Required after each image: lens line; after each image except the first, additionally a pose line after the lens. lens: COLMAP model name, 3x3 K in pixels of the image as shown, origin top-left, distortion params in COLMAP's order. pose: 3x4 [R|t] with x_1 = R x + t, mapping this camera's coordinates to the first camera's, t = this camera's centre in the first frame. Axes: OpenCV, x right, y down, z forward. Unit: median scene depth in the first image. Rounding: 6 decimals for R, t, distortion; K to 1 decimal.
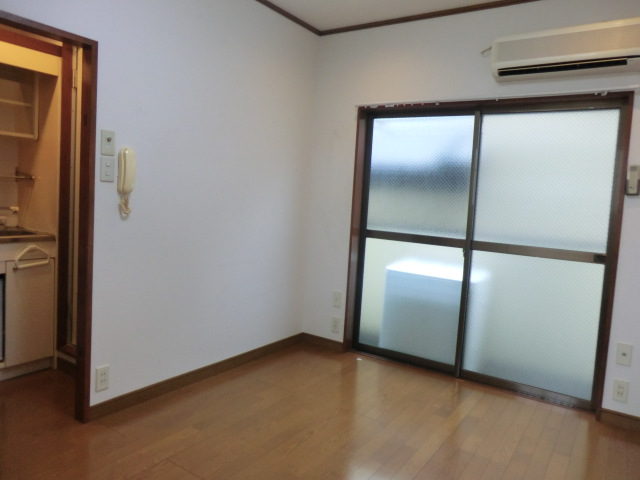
lens RADIAL K [[465.6, 0, 328.1], [0, 465.6, 227.8], [0, 0, 1]] dist [-0.118941, 0.110725]
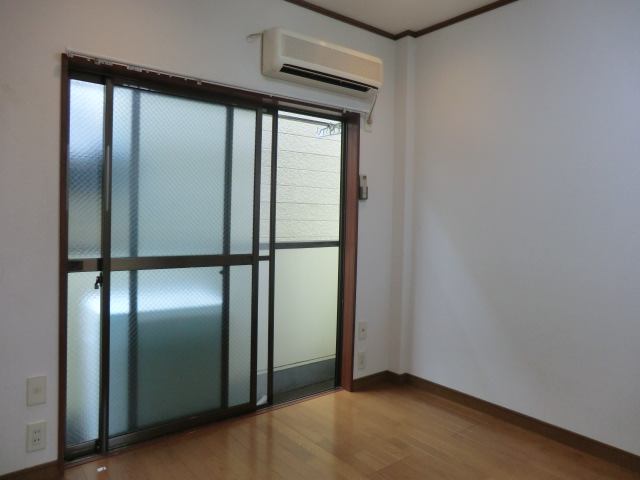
lens RADIAL K [[463.2, 0, 330.8], [0, 463.2, 231.0], [0, 0, 1]] dist [-0.084523, 0.104652]
pose [[0.312521, -0.078876, 0.946630, -0.440610], [0.066274, 0.995929, 0.061104, -0.056809], [-0.947596, 0.043641, 0.316476, 0.560251]]
